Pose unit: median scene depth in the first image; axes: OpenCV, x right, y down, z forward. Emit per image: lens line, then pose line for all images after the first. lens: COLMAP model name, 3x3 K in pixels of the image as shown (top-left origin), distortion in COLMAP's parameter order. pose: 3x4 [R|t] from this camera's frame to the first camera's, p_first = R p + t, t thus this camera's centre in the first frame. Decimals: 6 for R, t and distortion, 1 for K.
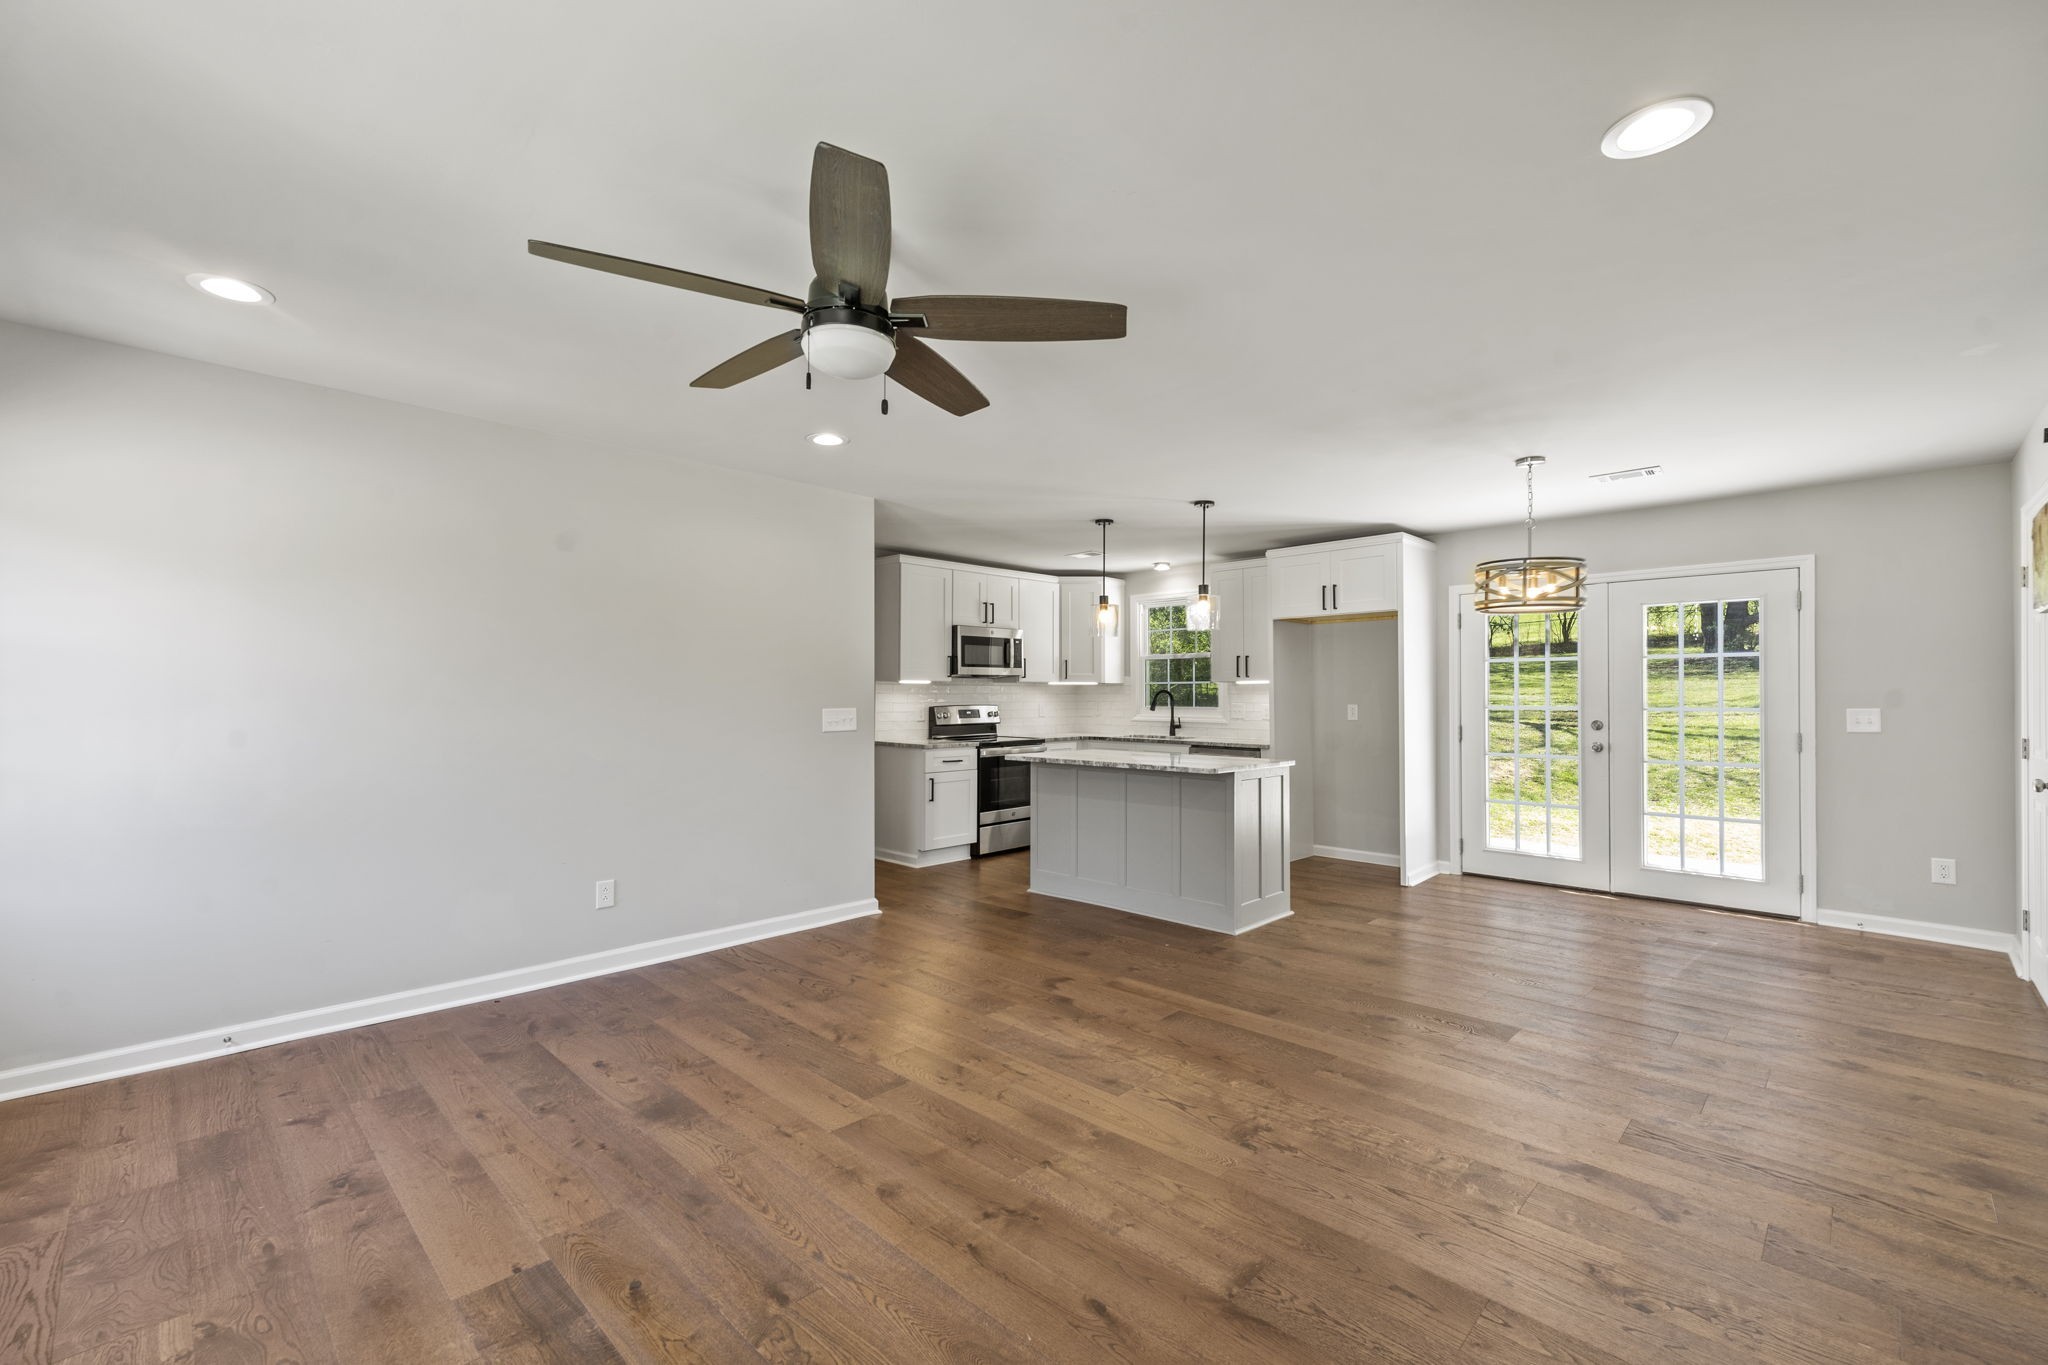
lens RADIAL K [[853.1, 0, 1022.7], [0, 853.1, 691.2], [0, 0, 1]] dist [0.003006, 0.001678]
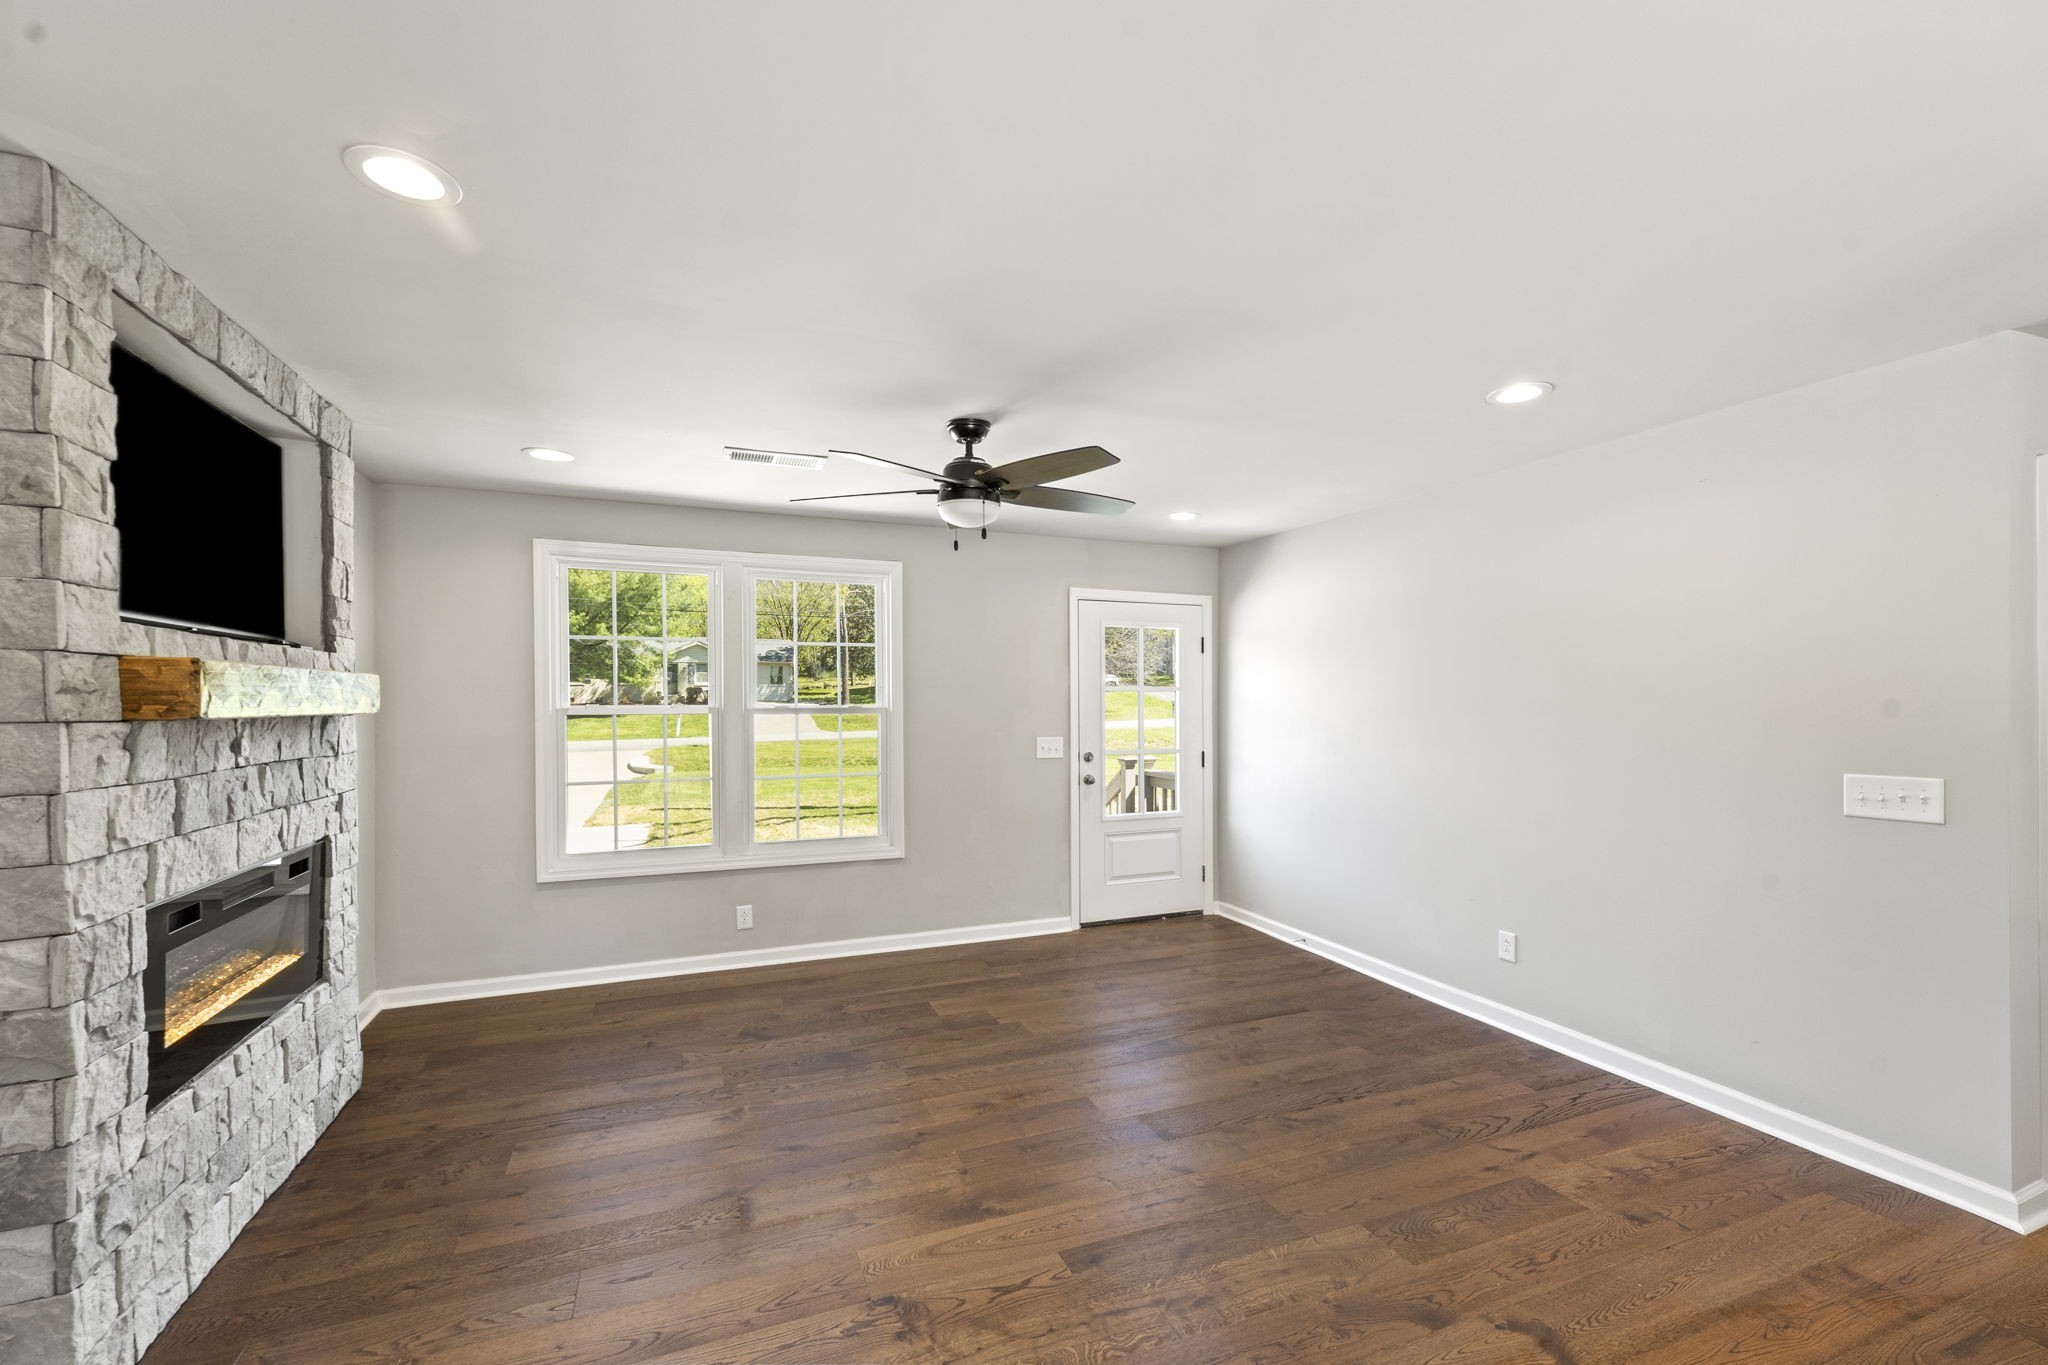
lens RADIAL K [[853.1, 0, 1028.3], [0, 853.1, 705.5], [0, 0, 1]] dist [0.003006, 0.001678]
pose [[-0.390788, 0.001408, -0.920480, 0.386380], [0.005978, 0.999982, -0.001008, -0.020545], [0.920461, -0.005897, -0.390789, 0.575161]]
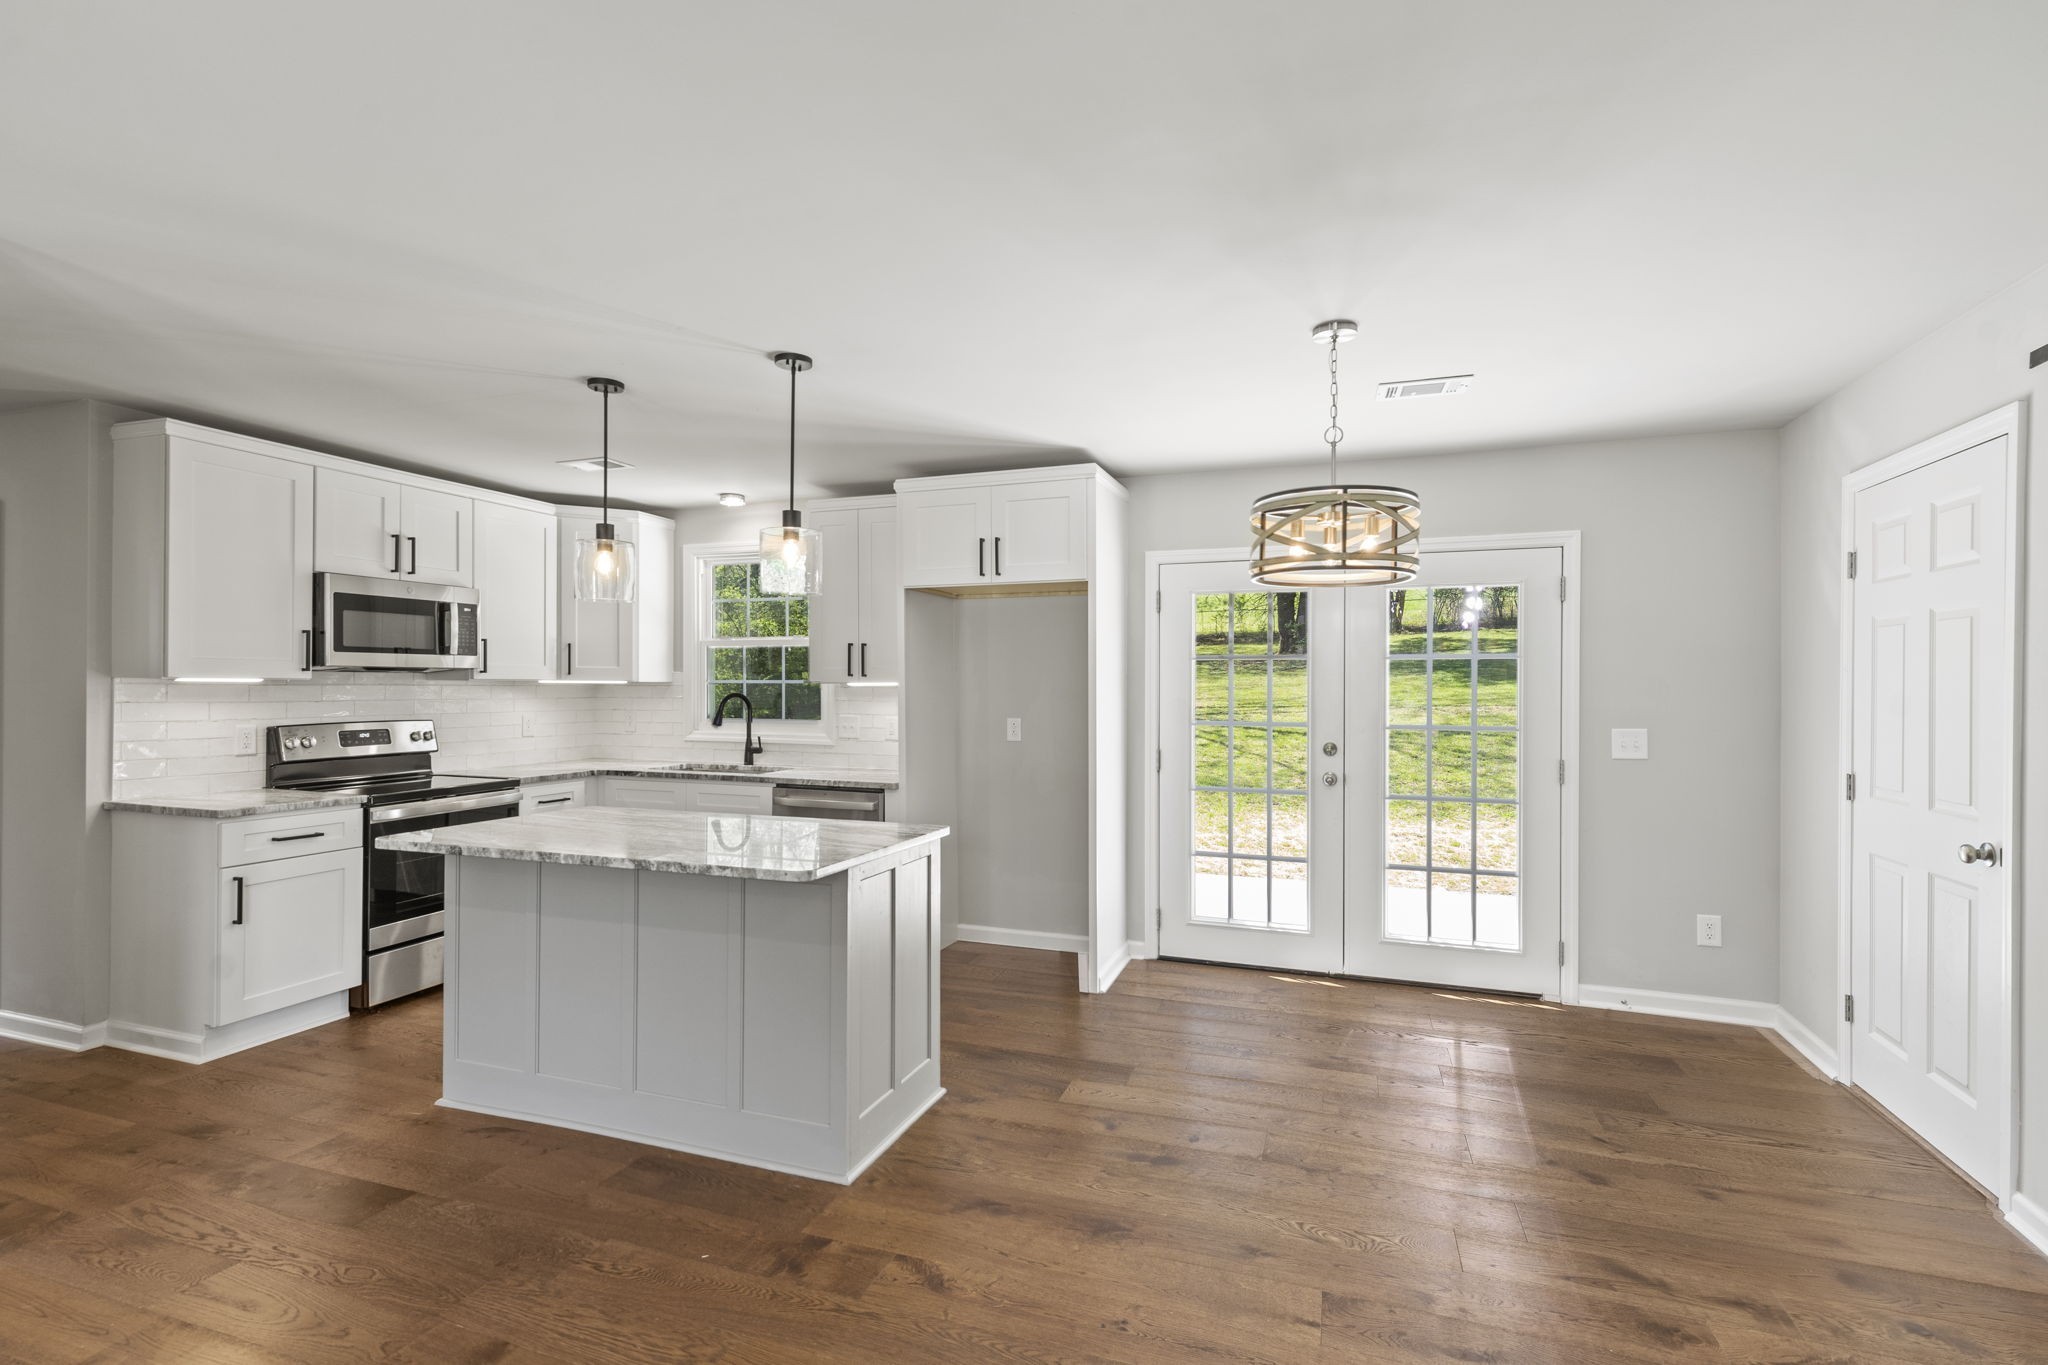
lens RADIAL K [[944.6, 0, 1015.3], [0, 944.6, 689.4], [0, 0, 1]] dist [0.008497, -0.002249]
pose [[0.910044, 0.003042, 0.414500, 0.078664], [-0.006484, 0.999955, 0.006897, -0.013828], [-0.414461, -0.008964, 0.910023, 0.334269]]
